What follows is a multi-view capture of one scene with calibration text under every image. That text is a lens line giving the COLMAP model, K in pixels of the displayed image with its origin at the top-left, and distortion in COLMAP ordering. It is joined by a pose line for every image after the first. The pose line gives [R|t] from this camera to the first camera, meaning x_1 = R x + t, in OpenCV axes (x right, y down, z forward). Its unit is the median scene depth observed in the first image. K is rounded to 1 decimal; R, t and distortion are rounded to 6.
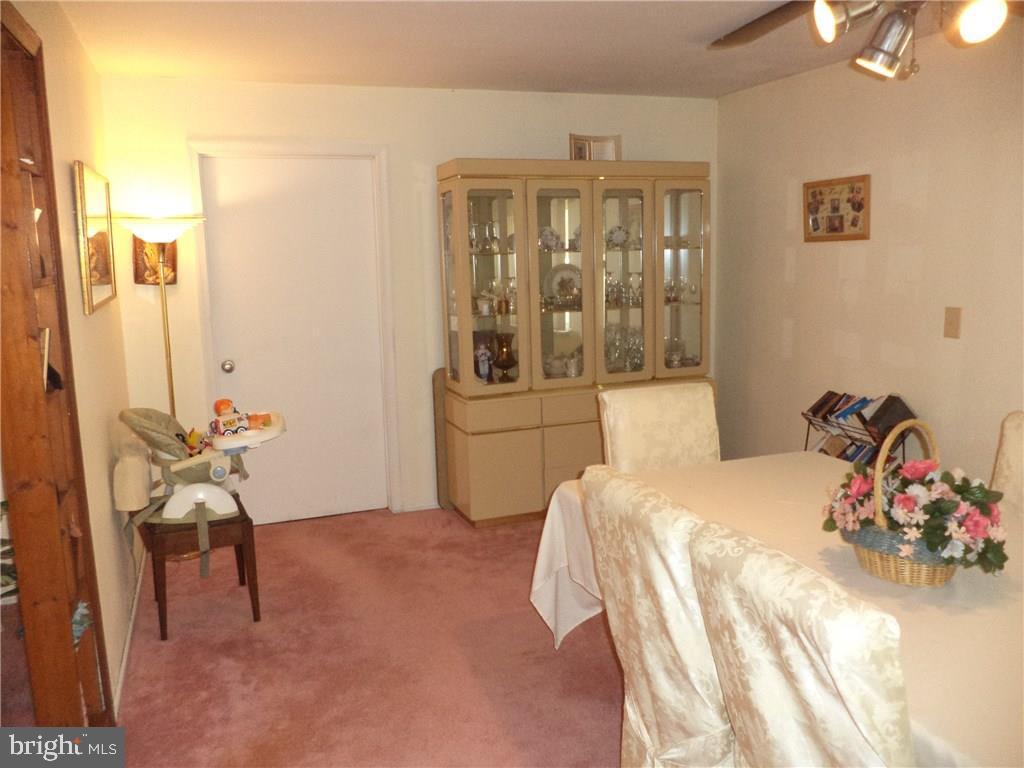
lens RADIAL K [[802.5, 0, 512.0], [0, 802.5, 384.0], [0, 0, 1]] dist [0.031913, -0.139516]
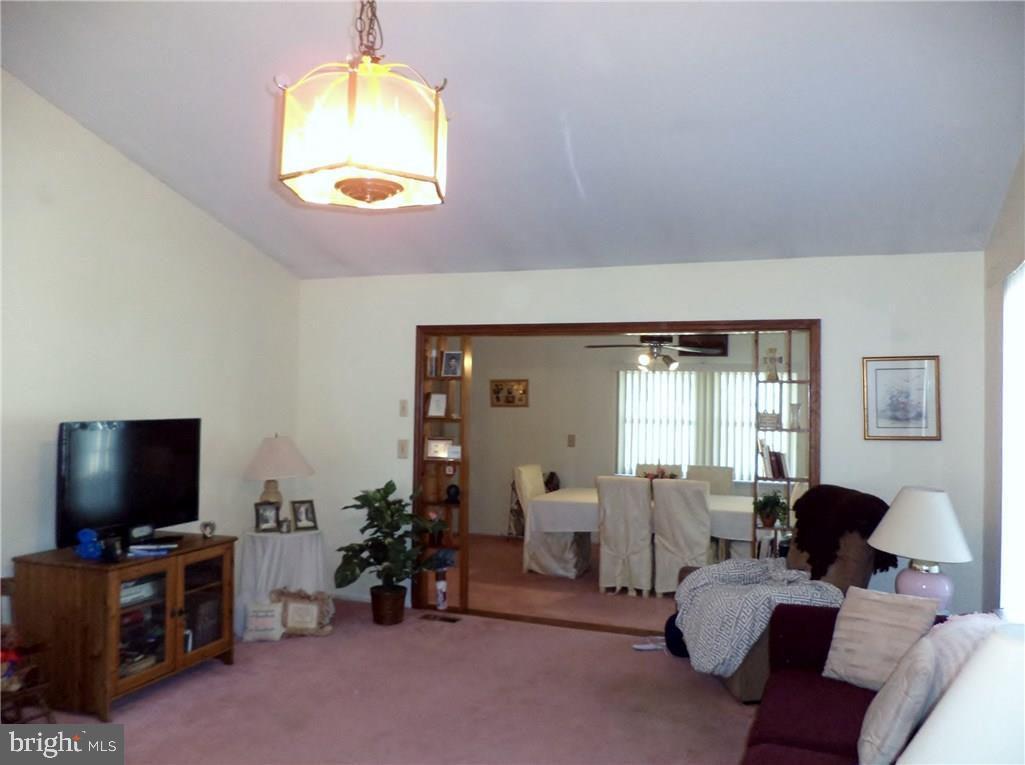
lens RADIAL K [[803.3, 0, 512.5], [0, 803.3, 382.5], [0, 0, 1]] dist [0.031913, -0.139516]
pose [[0.667600, 0.041315, 0.743373, -1.246381], [0.097935, 0.984910, -0.142691, 0.072313], [-0.738051, 0.168063, 0.653479, -0.465249]]
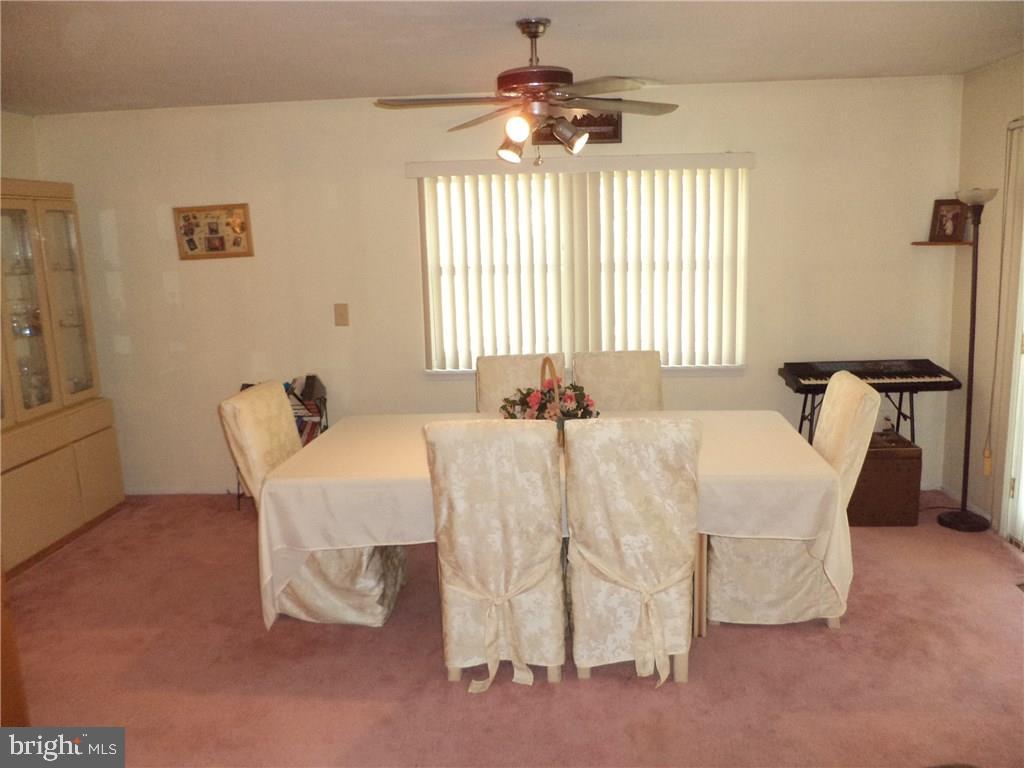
lens RADIAL K [[802.5, 0, 512.0], [0, 802.5, 384.0], [0, 0, 1]] dist [0.031913, -0.139516]
pose [[0.418229, -0.162503, 0.893687, -0.496635], [0.178024, 0.979450, 0.094786, -0.033403], [-0.890726, 0.119456, 0.438564, 0.125835]]
